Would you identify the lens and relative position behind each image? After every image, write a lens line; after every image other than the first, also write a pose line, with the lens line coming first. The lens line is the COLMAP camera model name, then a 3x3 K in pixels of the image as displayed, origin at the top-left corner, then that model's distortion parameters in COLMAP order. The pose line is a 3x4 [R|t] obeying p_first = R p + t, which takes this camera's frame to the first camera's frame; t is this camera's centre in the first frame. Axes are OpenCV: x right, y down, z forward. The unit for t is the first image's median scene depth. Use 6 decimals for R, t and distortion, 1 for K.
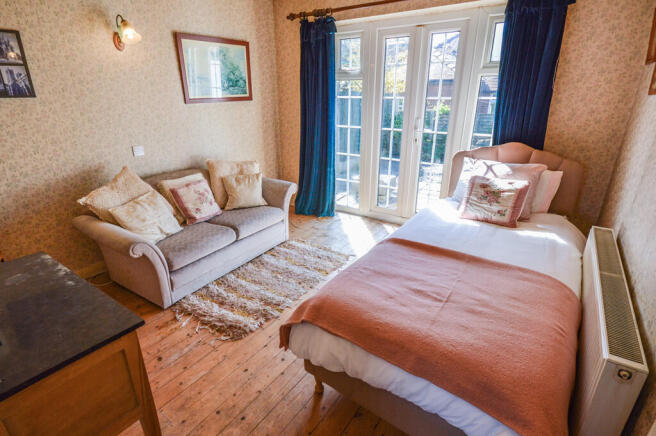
lens RADIAL K [[328.0, 0, 324.8], [0, 328.0, 222.9], [0, 0, 1]] dist [0.001732, -0.001926]
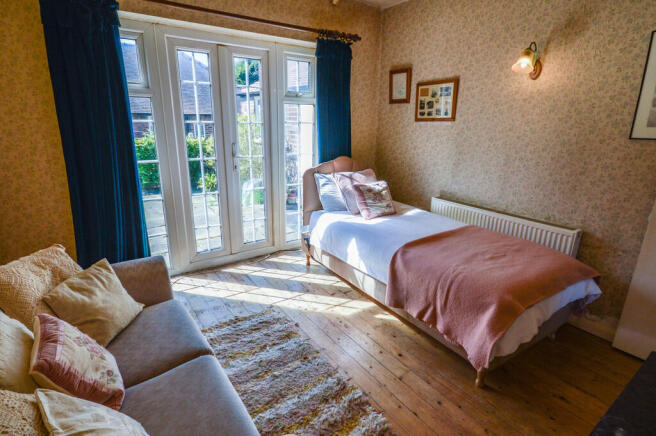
lens RADIAL K [[335.2, 0, 326.4], [0, 335.2, 226.6], [0, 0, 1]] dist [0.000423, -0.000260]
pose [[0.356664, -0.271999, 0.893760, -0.727554], [0.333092, 0.930829, 0.150356, -0.219574], [-0.872835, 0.244078, 0.422593, 0.597135]]
